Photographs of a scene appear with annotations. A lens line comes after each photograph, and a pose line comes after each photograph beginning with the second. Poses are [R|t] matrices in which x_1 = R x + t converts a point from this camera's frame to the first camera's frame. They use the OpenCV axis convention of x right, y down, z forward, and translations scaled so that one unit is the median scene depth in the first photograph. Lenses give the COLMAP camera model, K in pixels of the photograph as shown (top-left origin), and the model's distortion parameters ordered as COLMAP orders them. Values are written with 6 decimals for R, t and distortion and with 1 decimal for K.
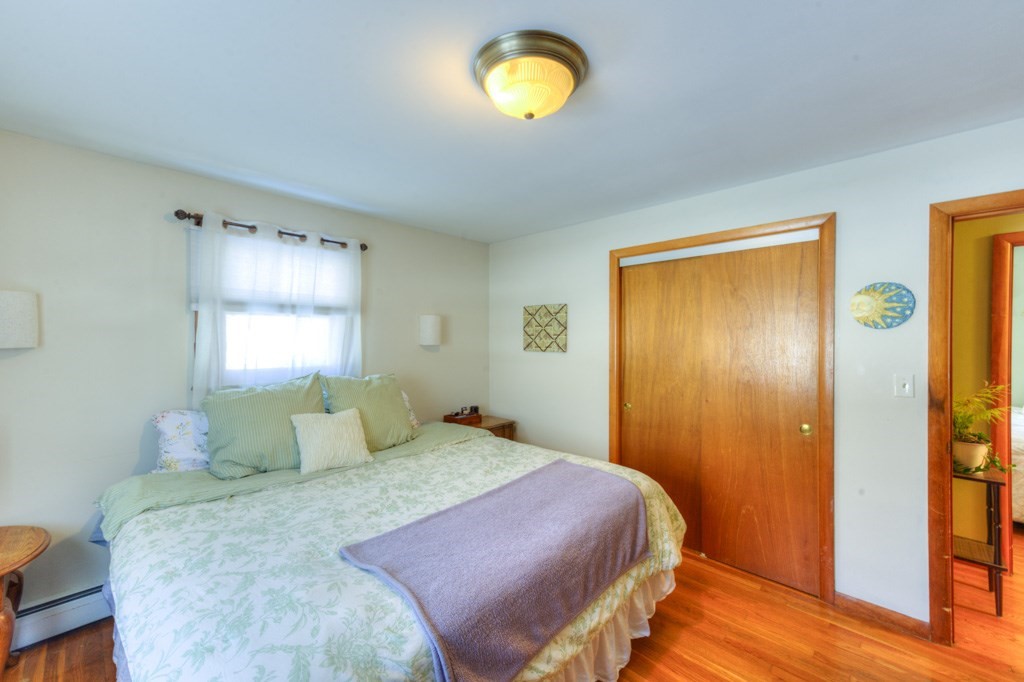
lens RADIAL K [[408.2, 0, 515.0], [0, 408.2, 346.7], [0, 0, 1]] dist [0.025238, -0.000249]
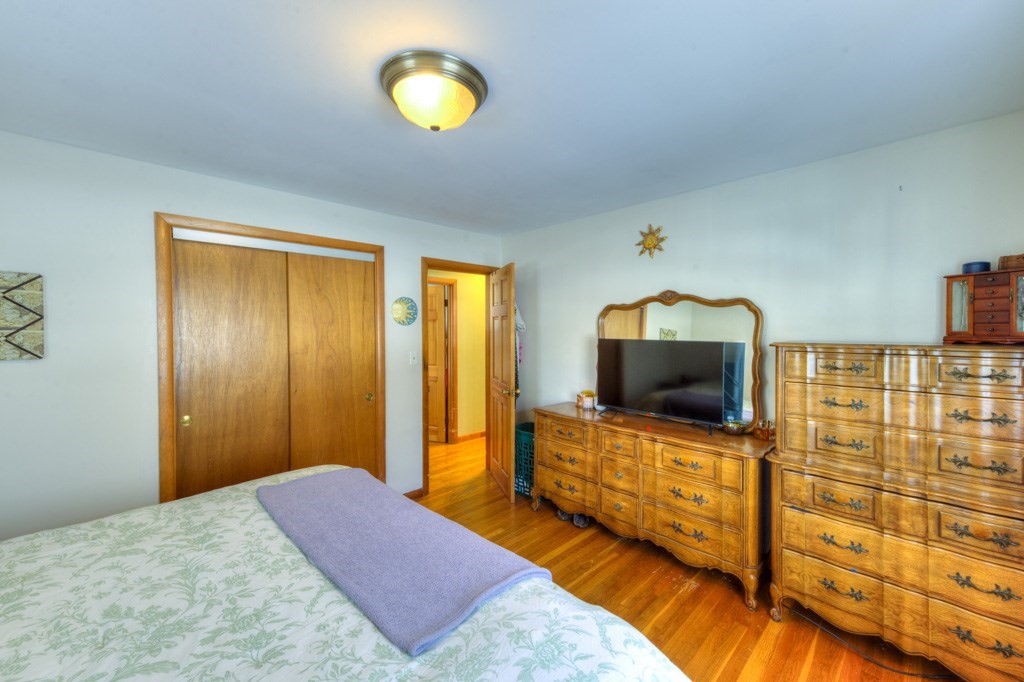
lens RADIAL K [[399.7, 0, 508.0], [0, 399.7, 342.8], [0, 0, 1]] dist [0.029709, -0.000059]
pose [[0.058020, -0.041498, 0.997453, -0.585721], [0.022975, 0.998927, 0.040222, -0.023921], [-0.998051, 0.020582, 0.058912, 0.433696]]
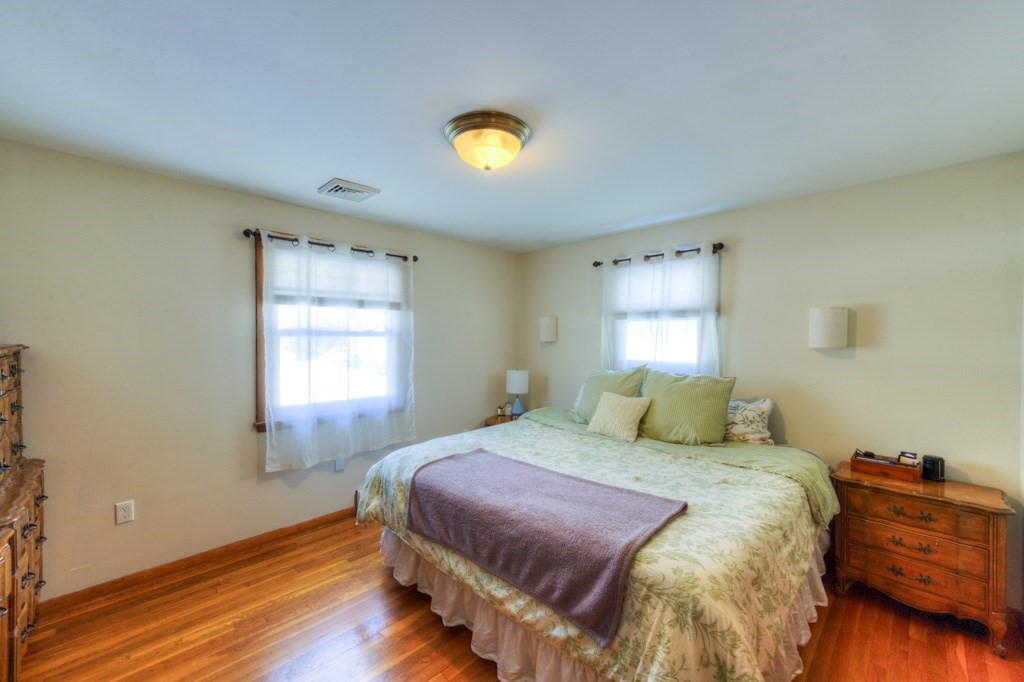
lens RADIAL K [[408.2, 0, 515.0], [0, 408.2, 346.7], [0, 0, 1]] dist [0.025238, -0.000249]
pose [[-0.030338, 0.025425, -0.999216, 0.785875], [-0.025734, 0.999325, 0.026209, -0.016189], [0.999208, 0.026509, -0.029663, 0.655246]]
